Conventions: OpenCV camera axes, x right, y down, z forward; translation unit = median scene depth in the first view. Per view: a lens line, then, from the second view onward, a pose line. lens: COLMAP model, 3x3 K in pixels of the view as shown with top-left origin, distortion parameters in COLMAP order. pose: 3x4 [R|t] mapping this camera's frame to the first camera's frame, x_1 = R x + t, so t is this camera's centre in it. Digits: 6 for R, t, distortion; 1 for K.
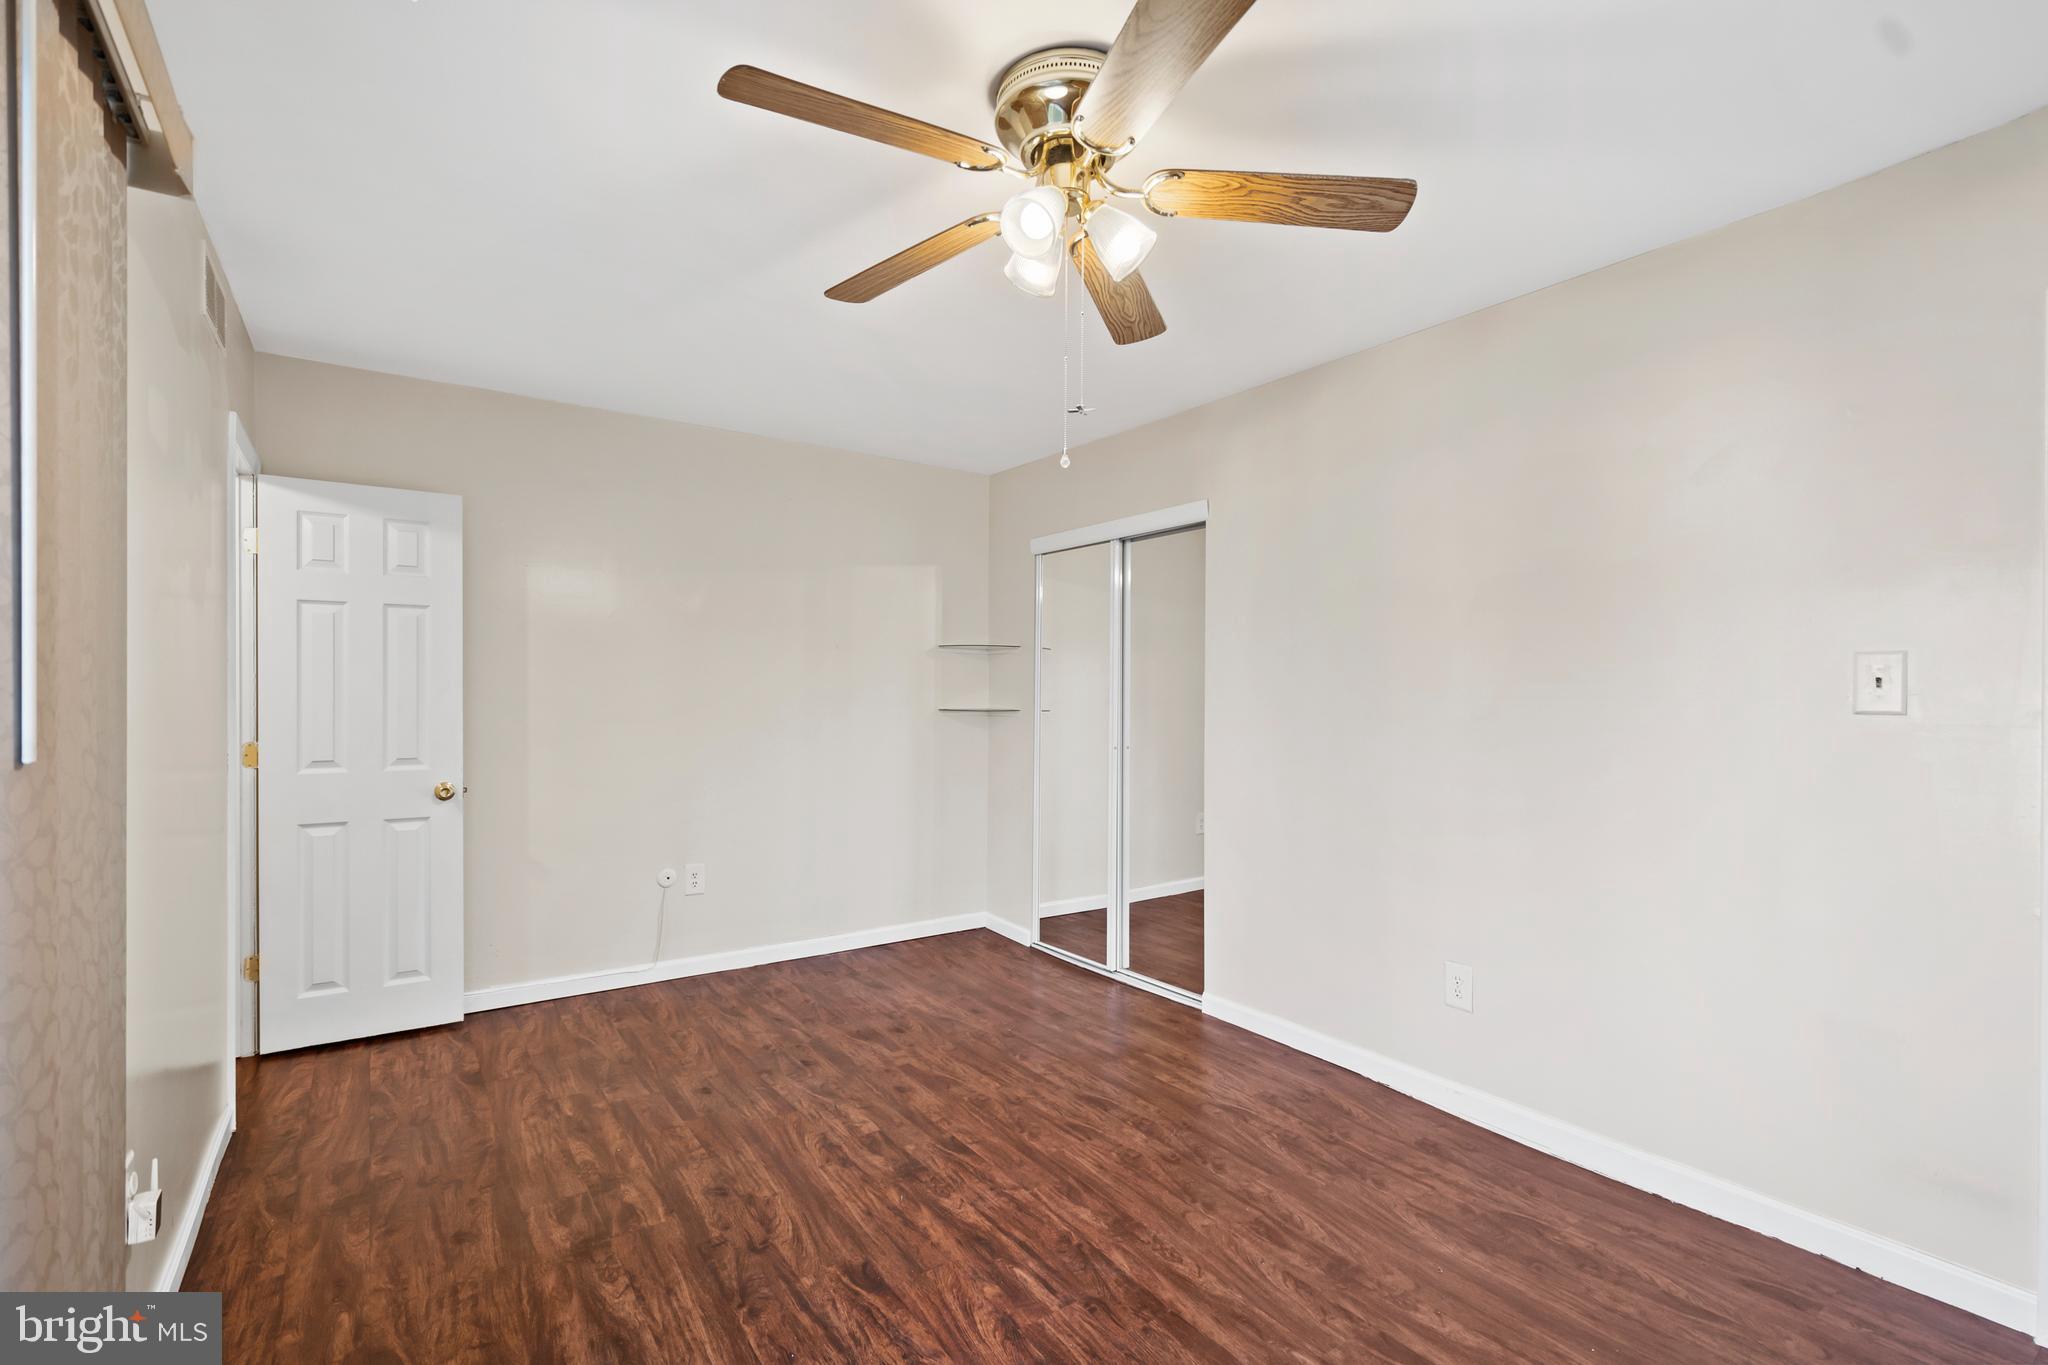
lens RADIAL K [[927.8, 0, 1025.2], [0, 927.8, 690.9], [0, 0, 1]] dist [0.001173, 0.002466]
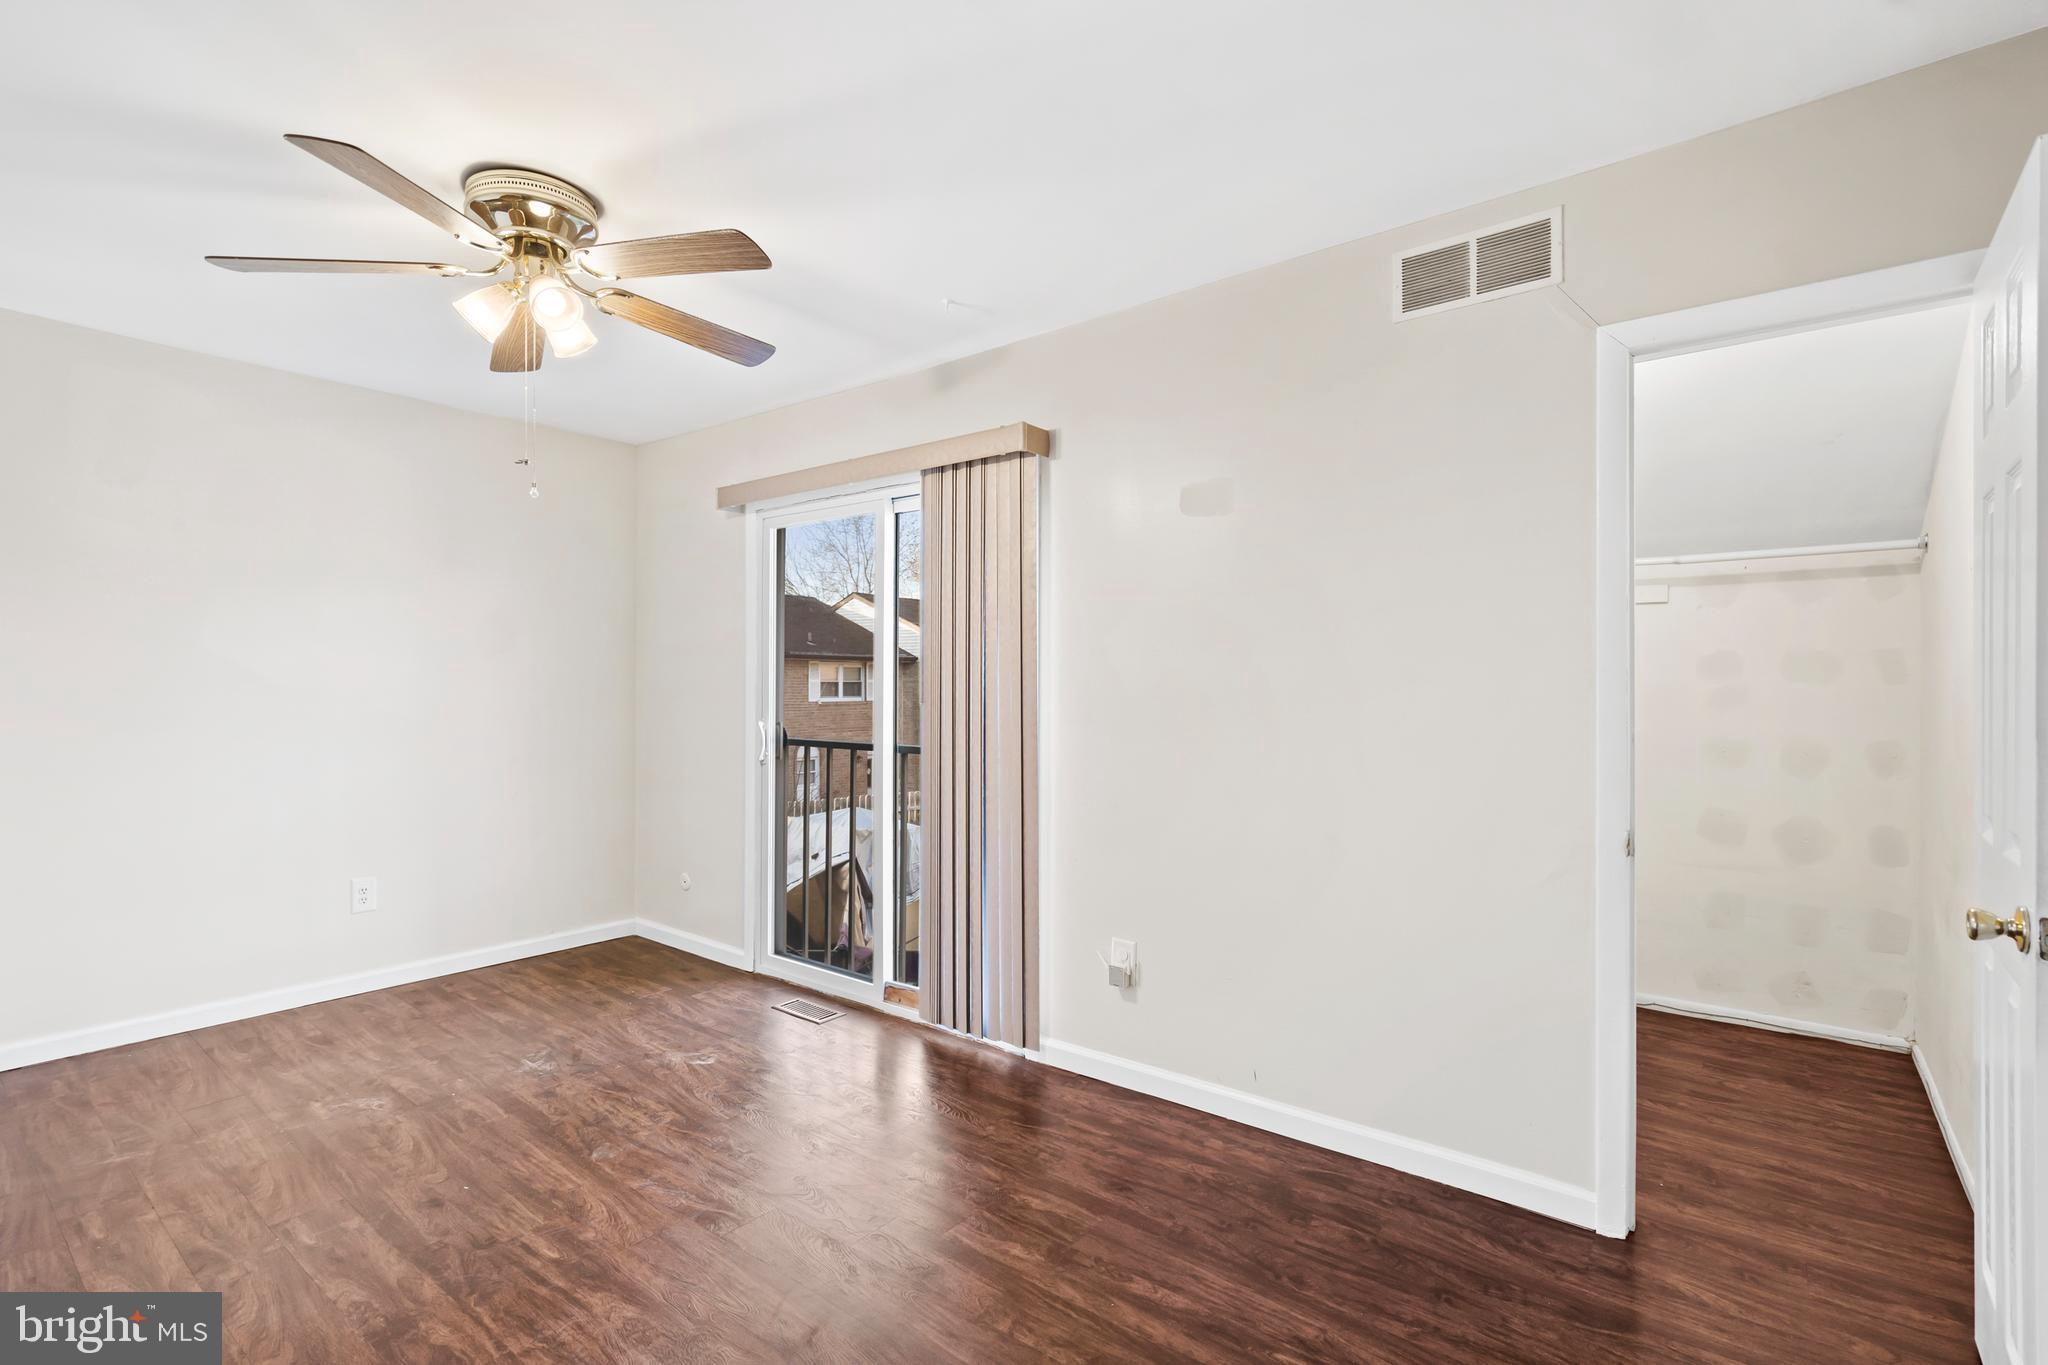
lens RADIAL K [[927.8, 0, 1025.2], [0, 927.8, 681.4], [0, 0, 1]] dist [0.001173, 0.002466]
pose [[-0.957085, -0.001649, -0.289804, -0.191445], [0.002527, 0.999898, -0.014035, 0.019003], [0.289798, -0.014165, -0.956983, 2.007362]]
